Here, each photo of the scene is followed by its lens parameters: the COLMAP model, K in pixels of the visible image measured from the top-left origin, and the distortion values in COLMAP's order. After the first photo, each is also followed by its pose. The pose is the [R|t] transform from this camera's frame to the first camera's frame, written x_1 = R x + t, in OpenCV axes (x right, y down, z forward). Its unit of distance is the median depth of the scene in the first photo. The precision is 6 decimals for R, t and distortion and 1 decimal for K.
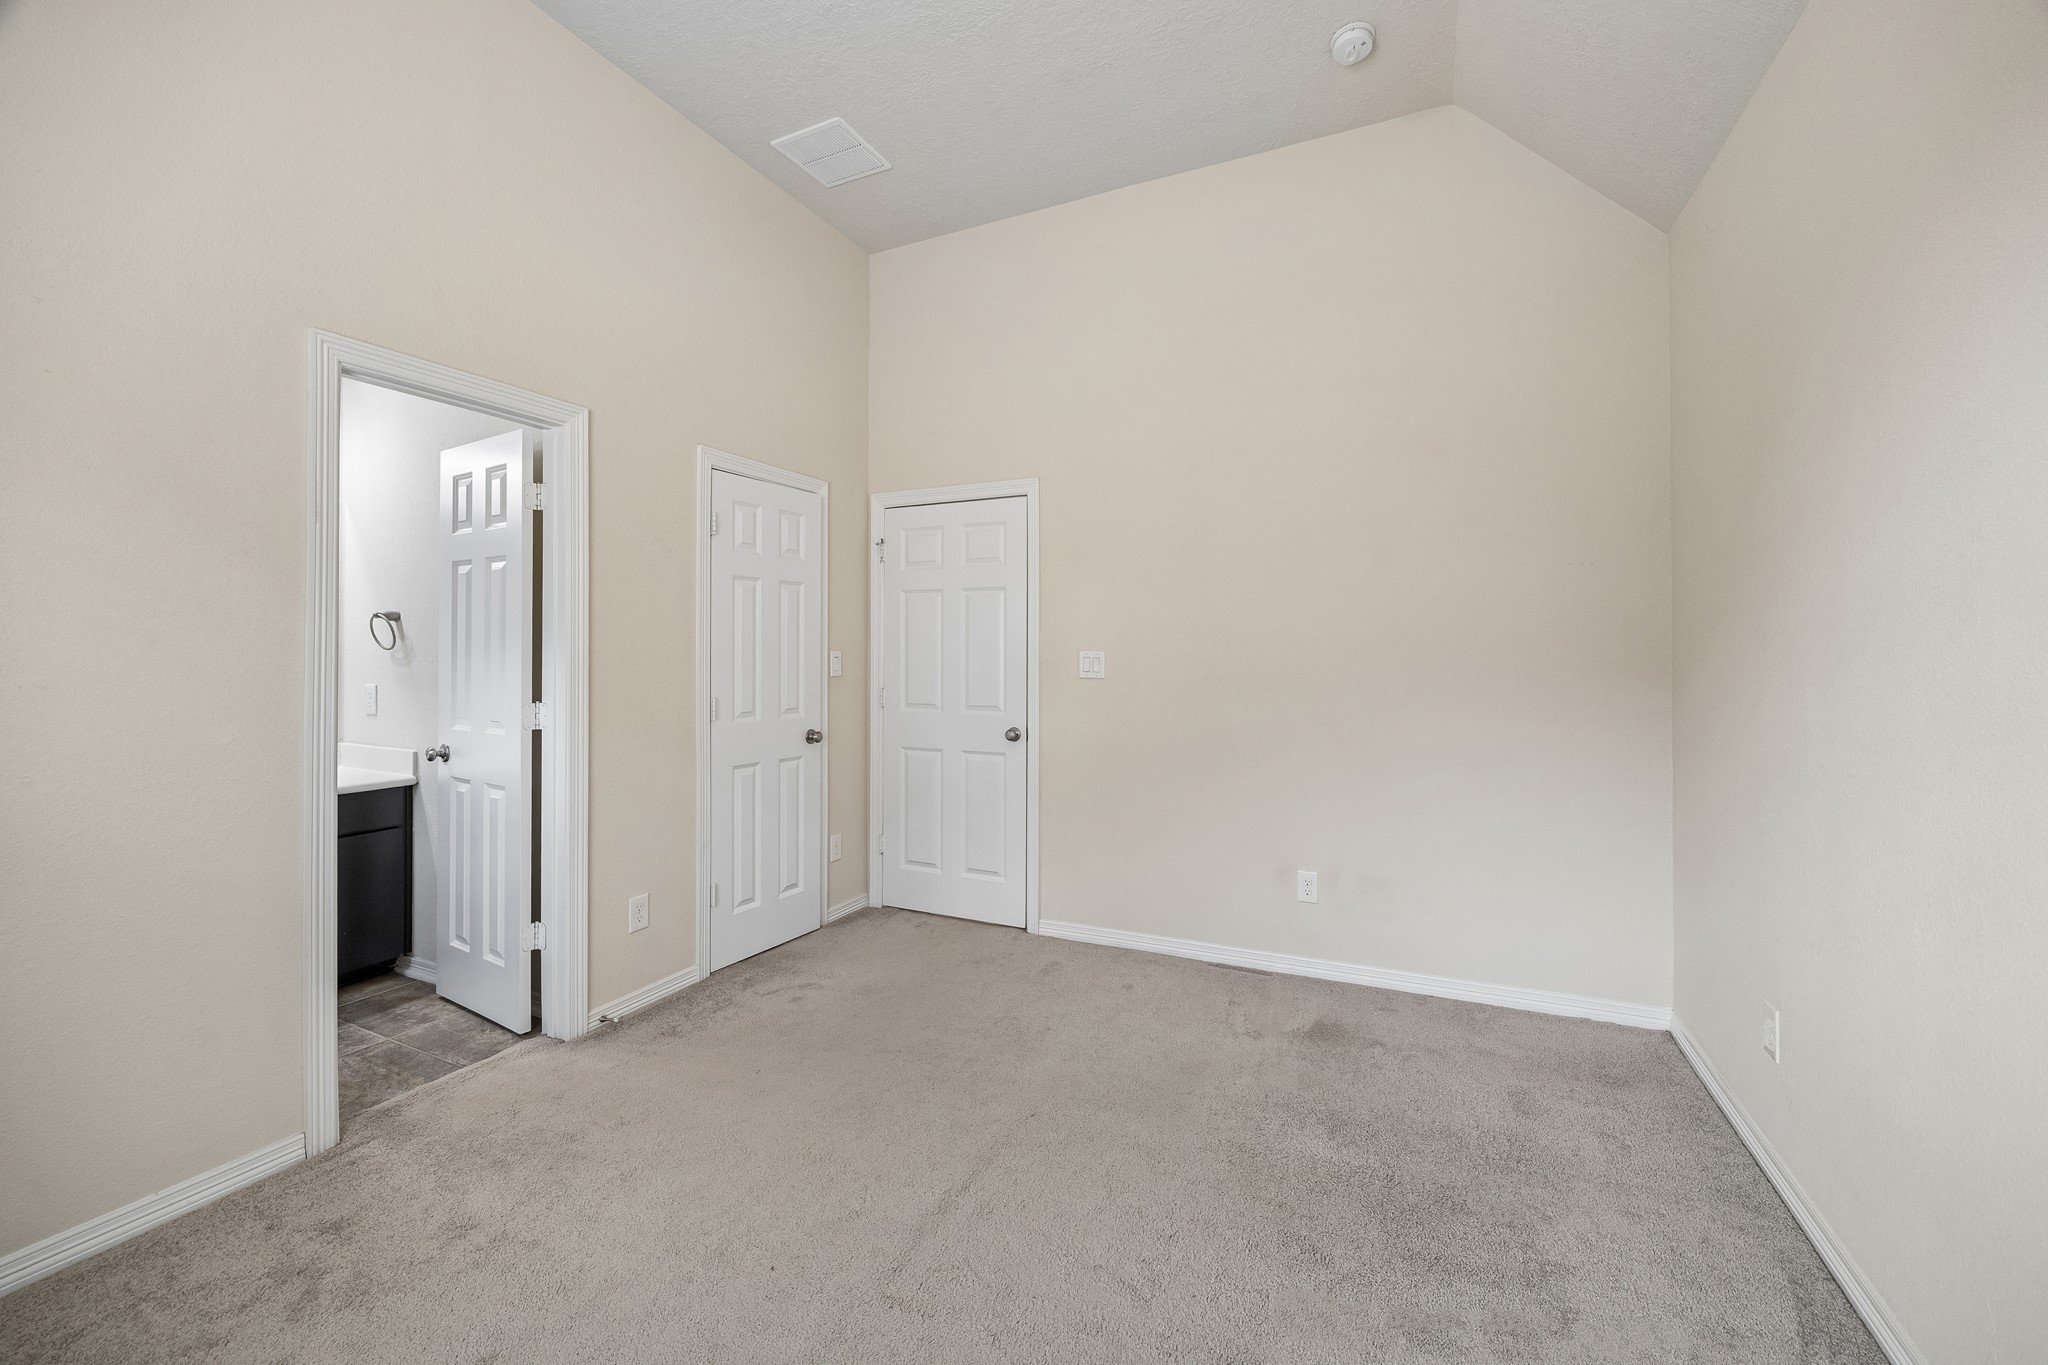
lens RADIAL K [[787.0, 0, 1024.0], [0, 787.0, 682.5], [0, 0, 1]] dist [-0.001794, -0.000278]
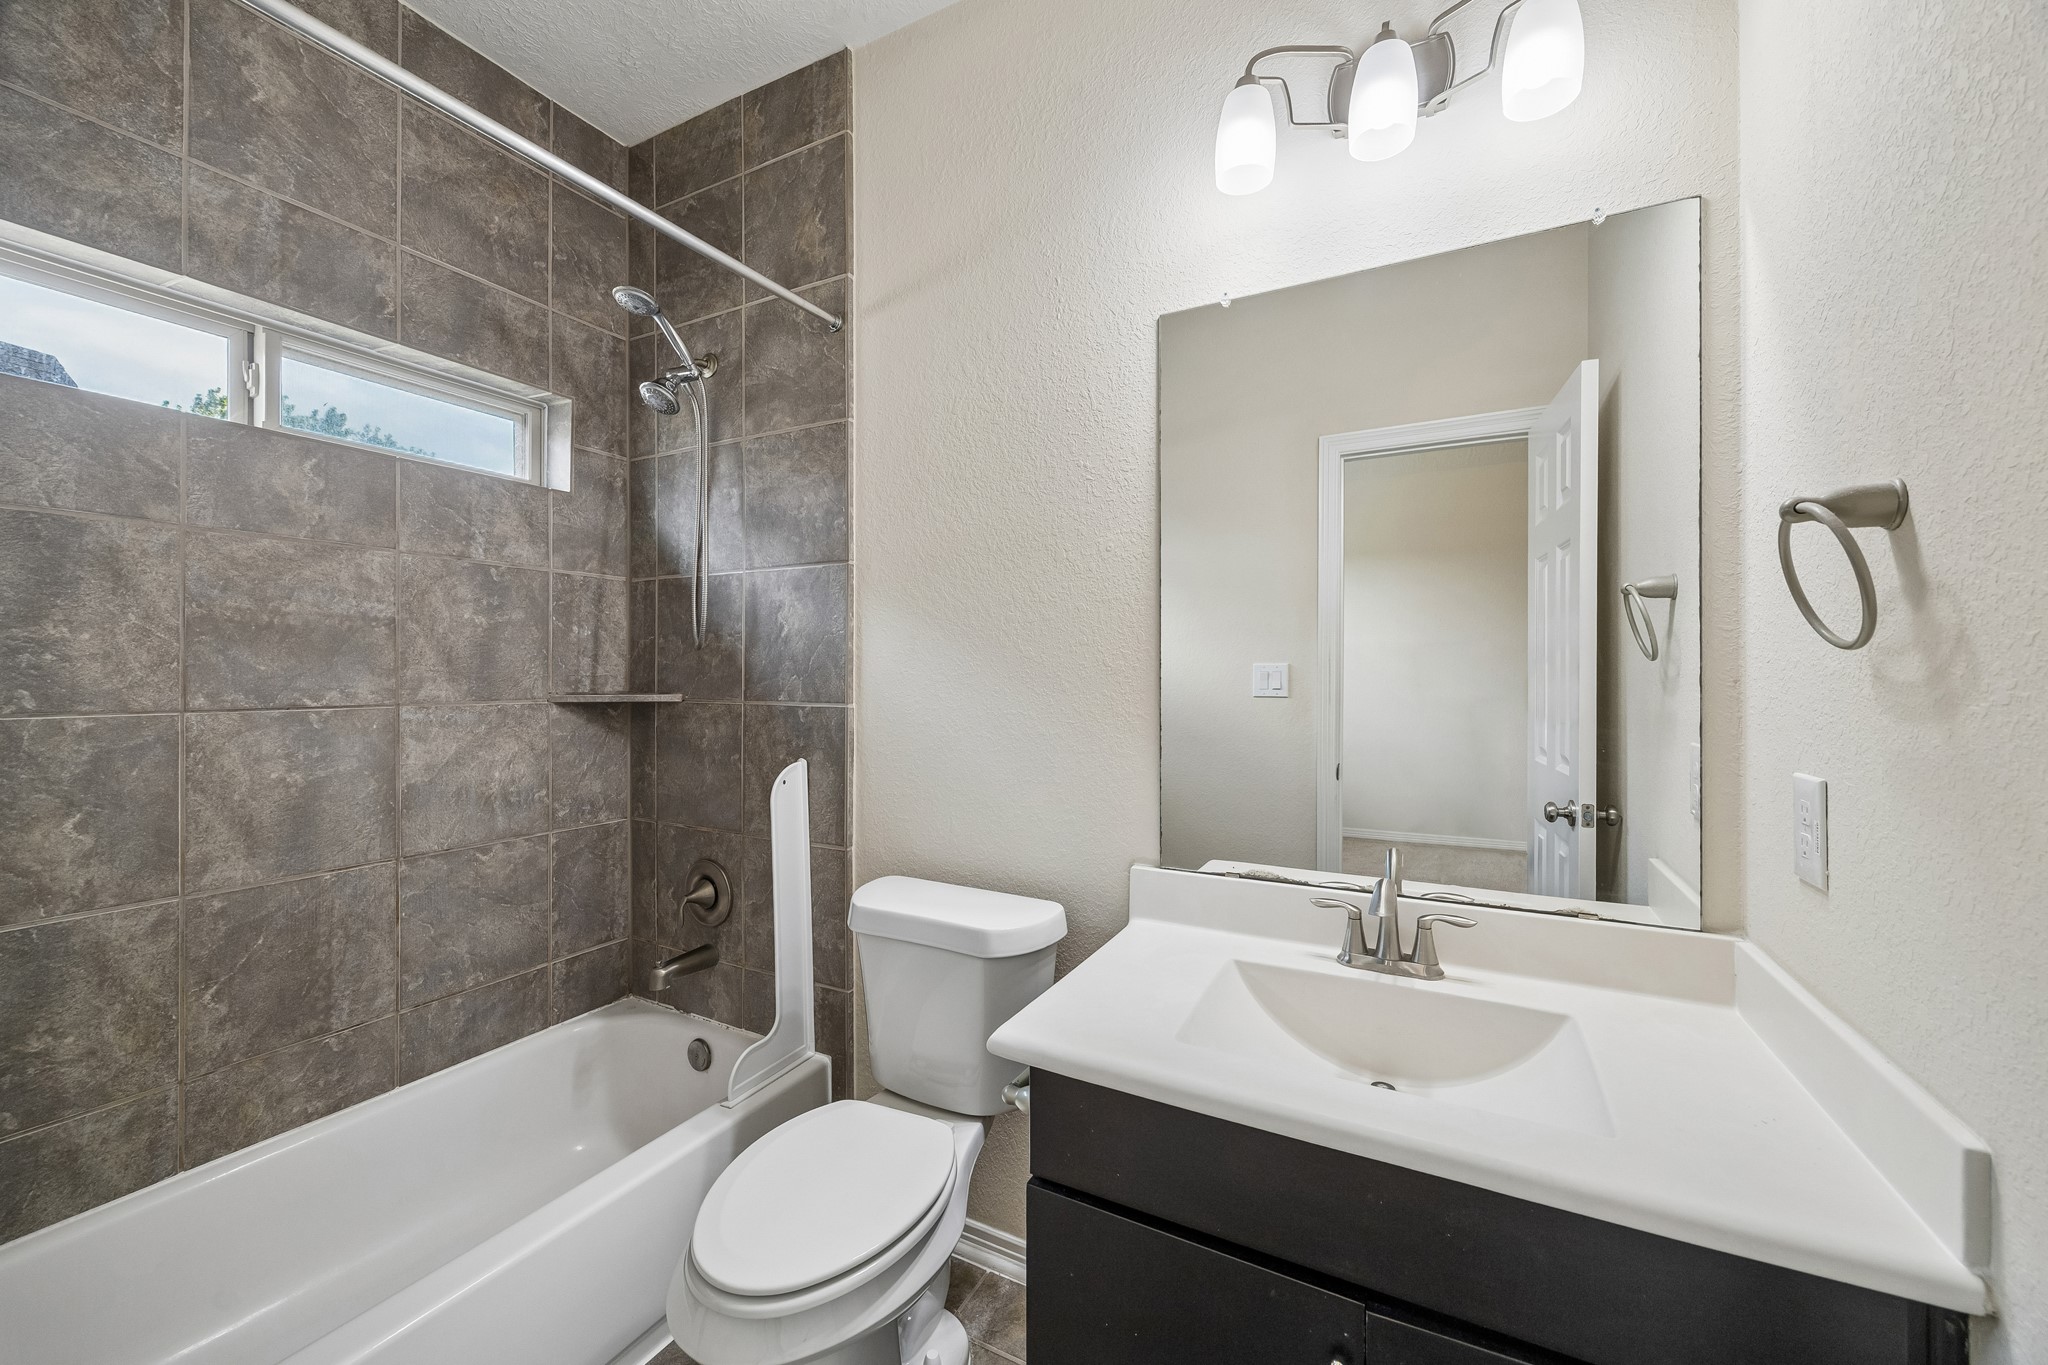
lens RADIAL K [[787.0, 0, 1024.0], [0, 787.0, 682.5], [0, 0, 1]] dist [-0.001794, -0.000278]
pose [[-0.026564, -0.002318, -0.999644, -0.560896], [-0.001806, 0.999996, -0.002271, -0.030350], [0.999645, 0.001745, -0.026568, 0.752451]]
